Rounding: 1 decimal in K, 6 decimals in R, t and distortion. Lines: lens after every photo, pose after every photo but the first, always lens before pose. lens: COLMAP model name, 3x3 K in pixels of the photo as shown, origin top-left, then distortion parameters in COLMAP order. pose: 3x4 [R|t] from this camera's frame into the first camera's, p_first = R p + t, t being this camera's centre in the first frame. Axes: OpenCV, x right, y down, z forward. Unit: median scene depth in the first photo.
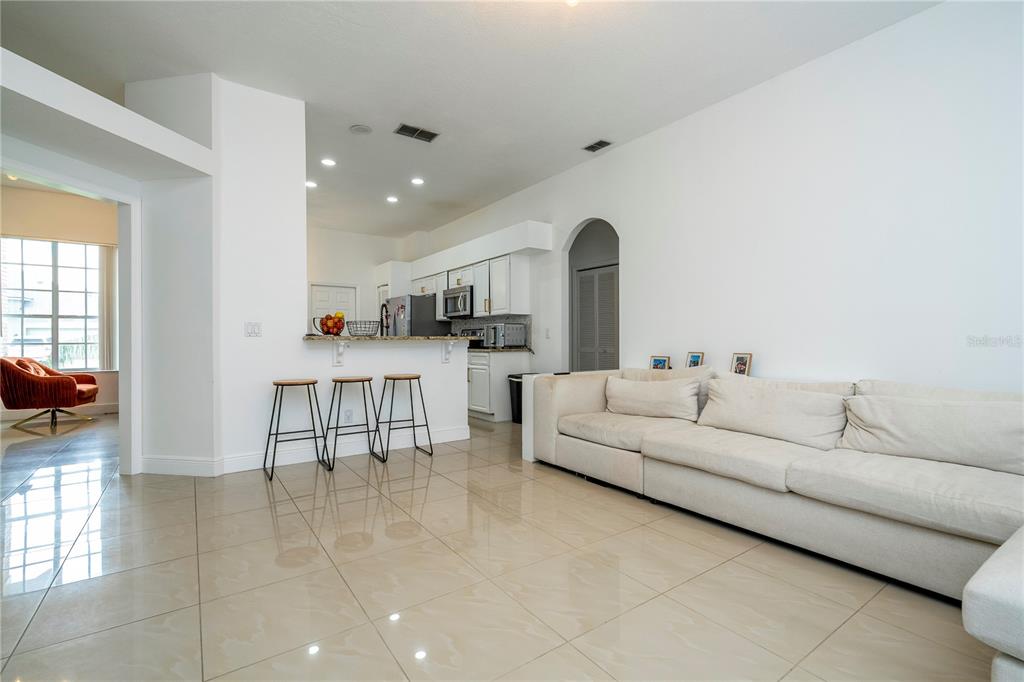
lens RADIAL K [[465.9, 0, 512.9], [0, 465.9, 340.6], [0, 0, 1]] dist [-0.001145, -0.000498]
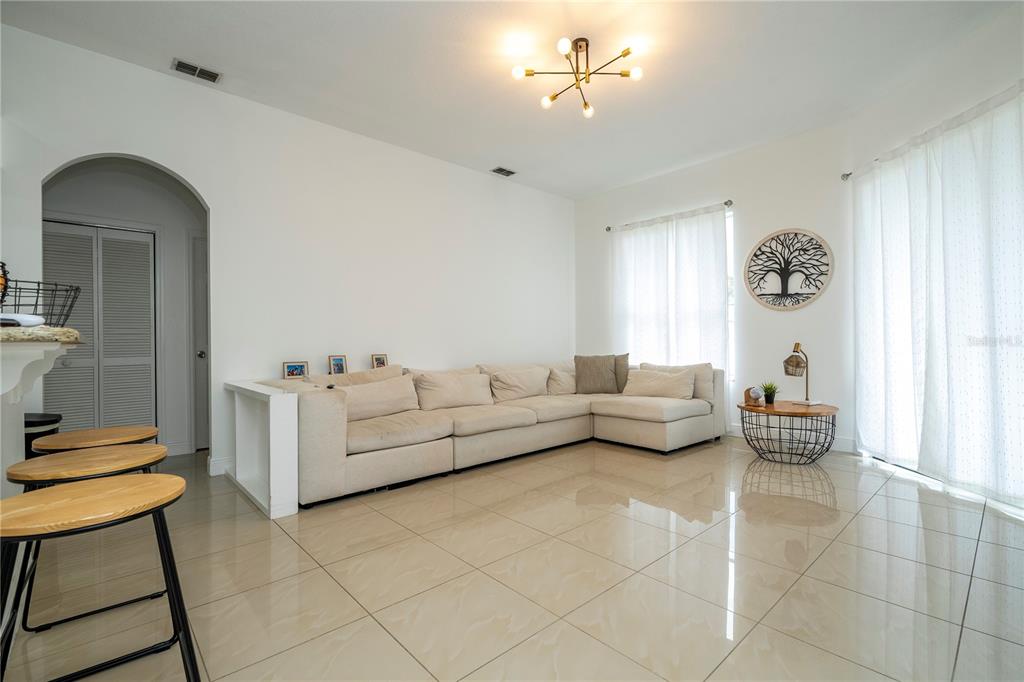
lens RADIAL K [[465.9, 0, 516.0], [0, 465.9, 341.4], [0, 0, 1]] dist [-0.001145, -0.000498]
pose [[-0.139537, 0.008880, 0.990177, -0.812379], [0.007068, 0.999943, -0.007971, 0.004769], [-0.990192, 0.005886, -0.139592, 0.859052]]
